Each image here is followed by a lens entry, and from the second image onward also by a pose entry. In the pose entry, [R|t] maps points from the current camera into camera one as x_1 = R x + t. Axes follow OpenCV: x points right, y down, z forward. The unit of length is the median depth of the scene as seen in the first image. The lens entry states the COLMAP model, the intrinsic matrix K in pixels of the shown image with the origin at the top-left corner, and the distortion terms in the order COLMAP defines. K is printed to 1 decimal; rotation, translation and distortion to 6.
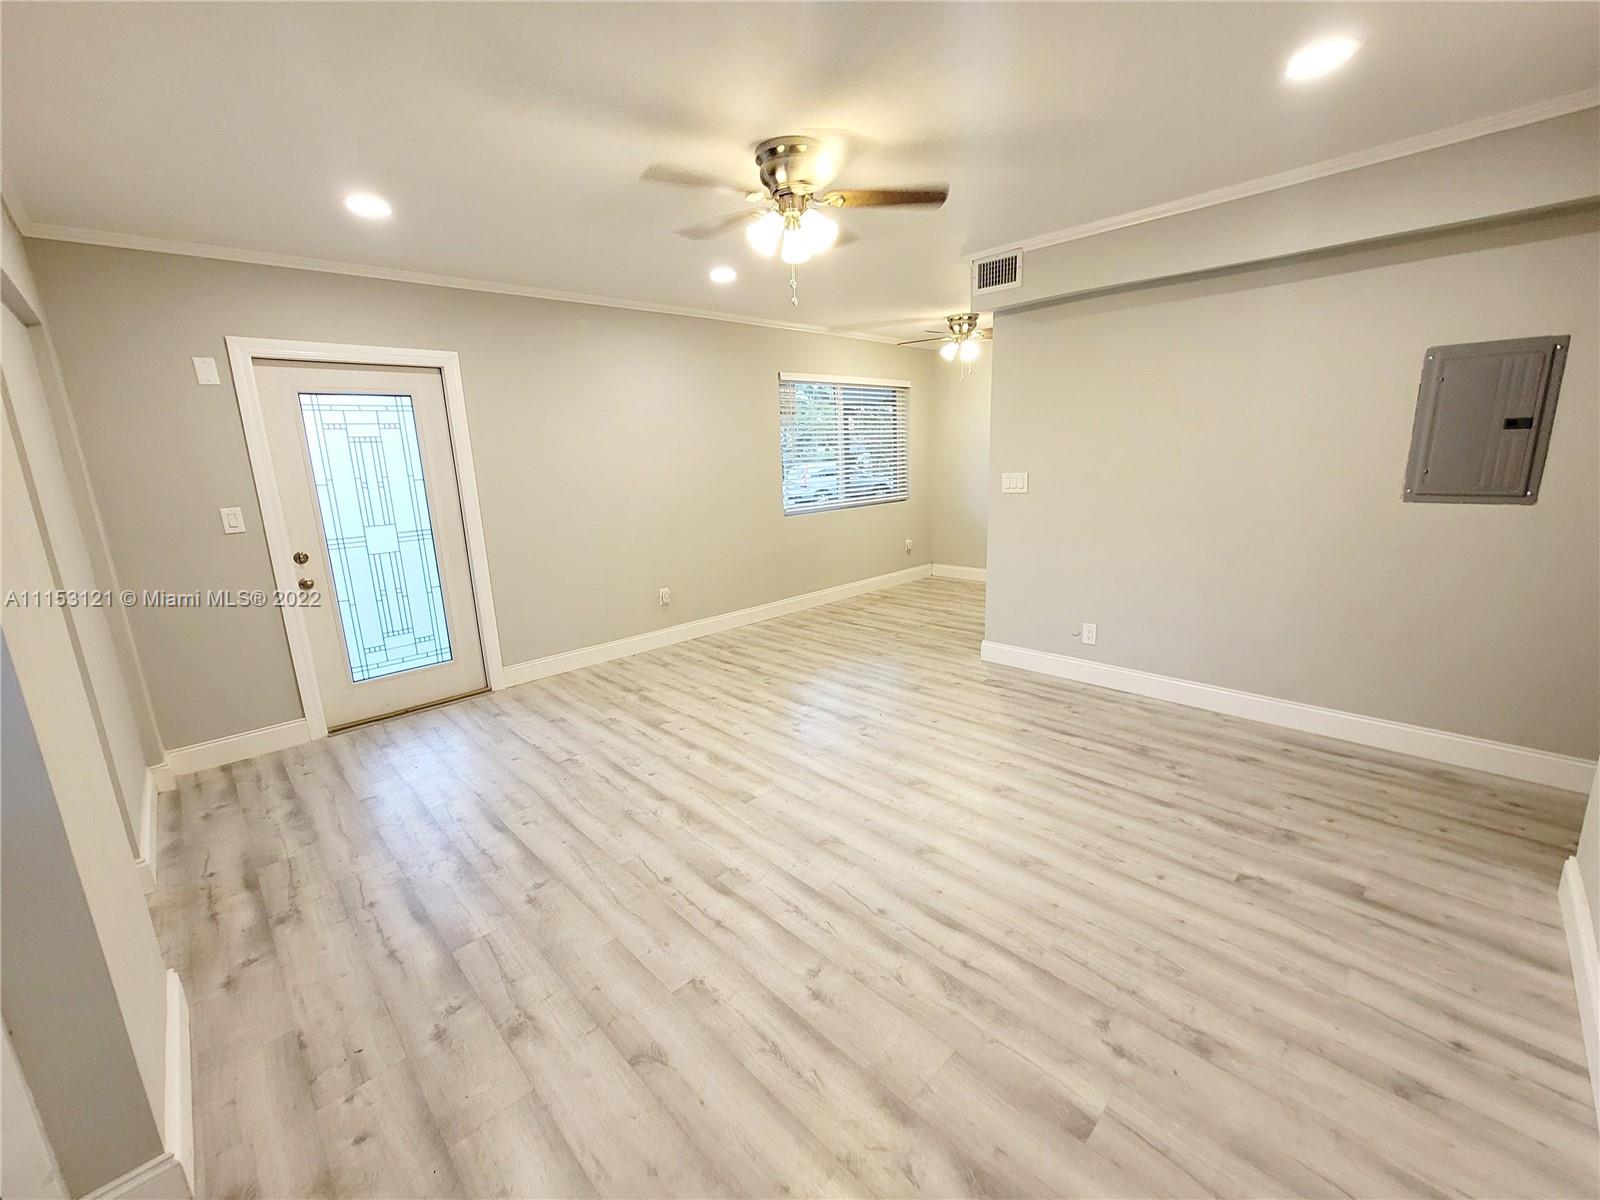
lens RADIAL K [[653.9, 0, 790.2], [0, 653.9, 597.4], [0, 0, 1]] dist [-0.008232, 0.002076]
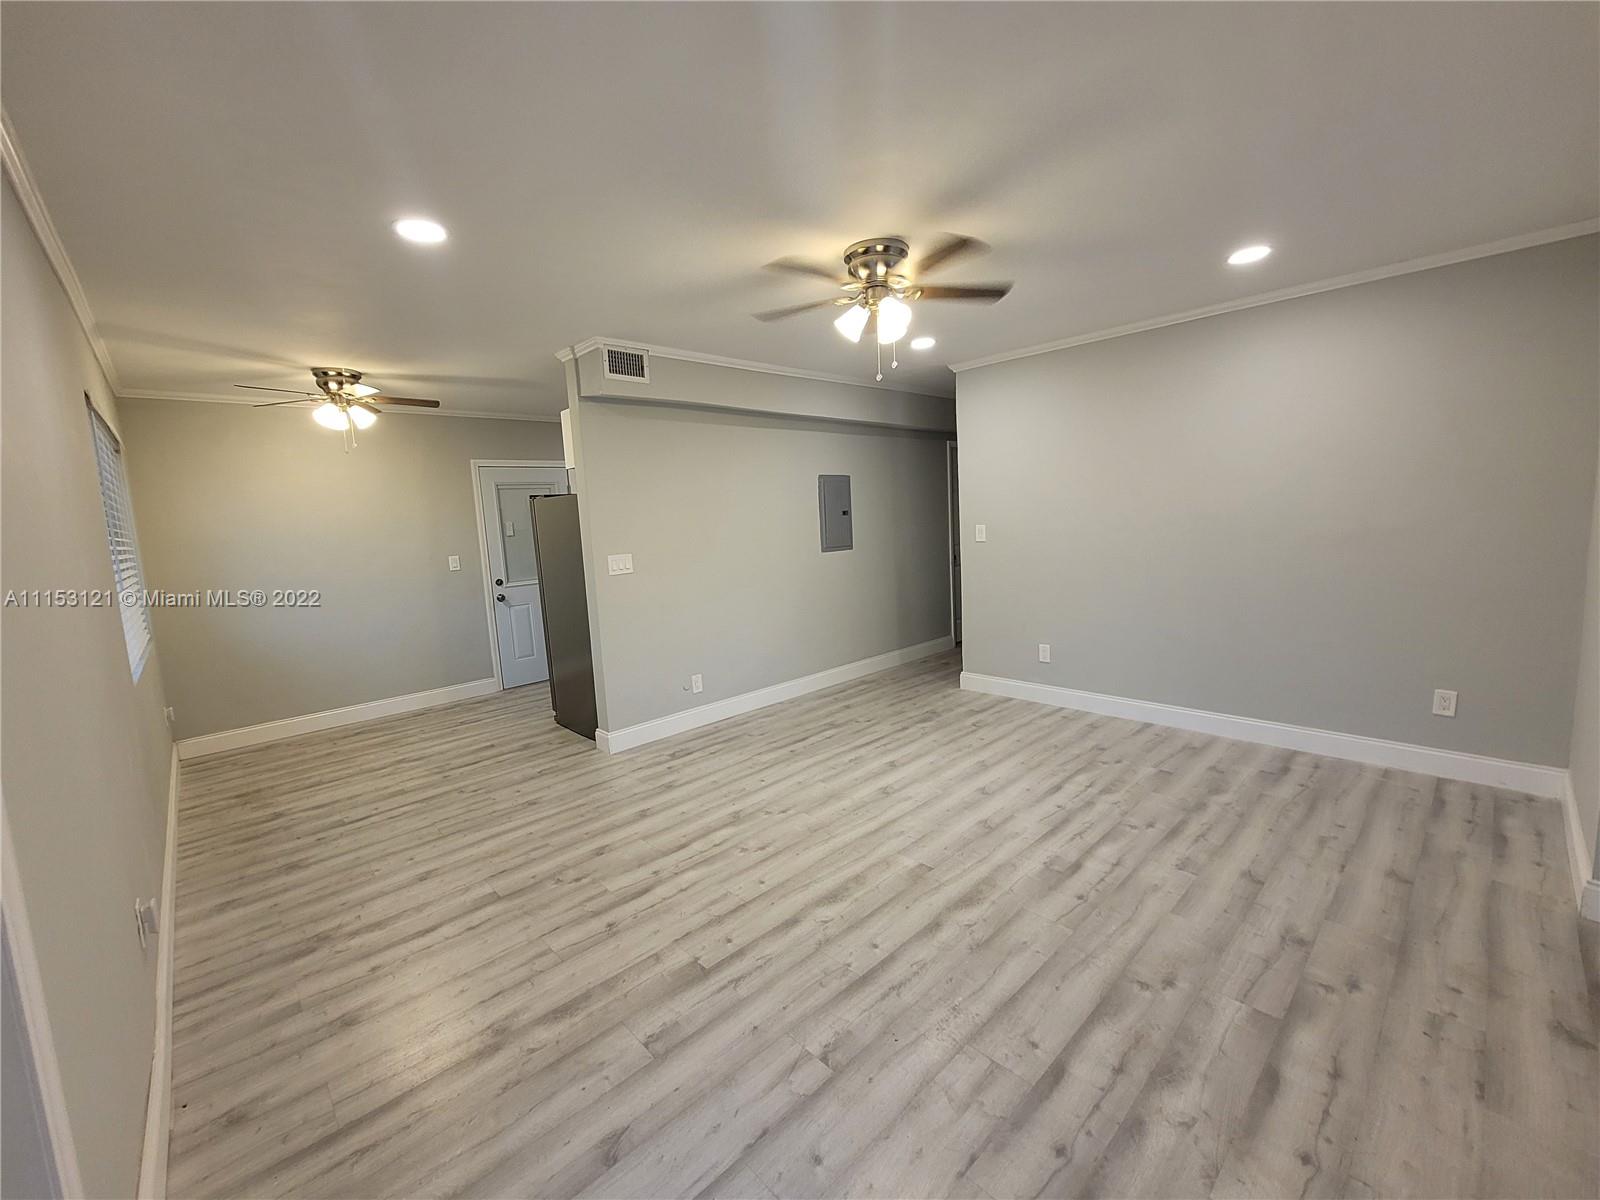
lens RADIAL K [[653.9, 0, 800.4], [0, 653.9, 598.8], [0, 0, 1]] dist [-0.008232, 0.002076]
pose [[0.007573, -0.090669, 0.995852, -0.953209], [0.269674, 0.959168, 0.085278, -0.192916], [-0.962922, 0.267910, 0.031715, 1.012395]]
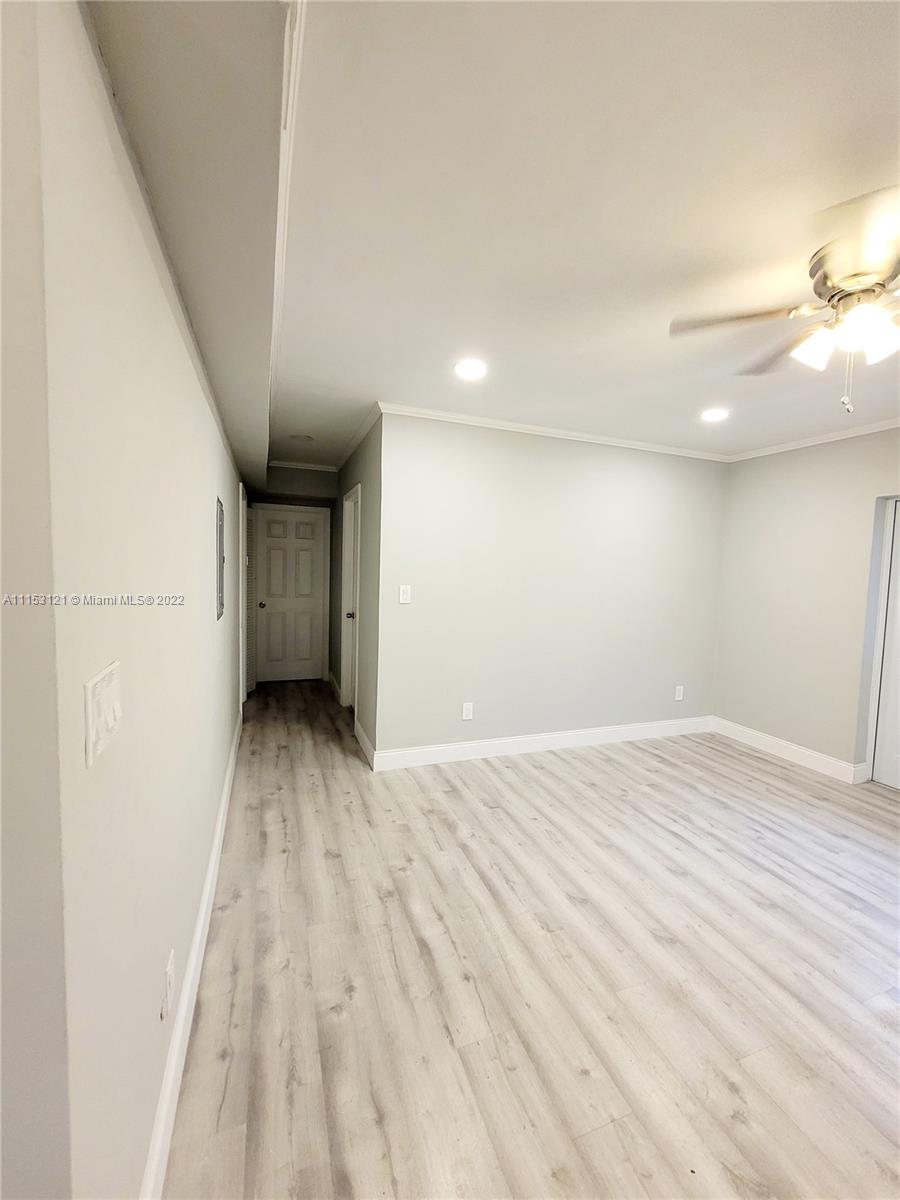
lens RADIAL K [[490.4, 0, 451.7], [0, 490.4, 595.4], [0, 0, 1]] dist [-0.008232, 0.002076]
pose [[-0.919979, -0.009334, 0.391856, 0.205319], [0.093753, 0.965458, 0.243106, -0.359635], [-0.380590, 0.260390, -0.887327, 1.575176]]
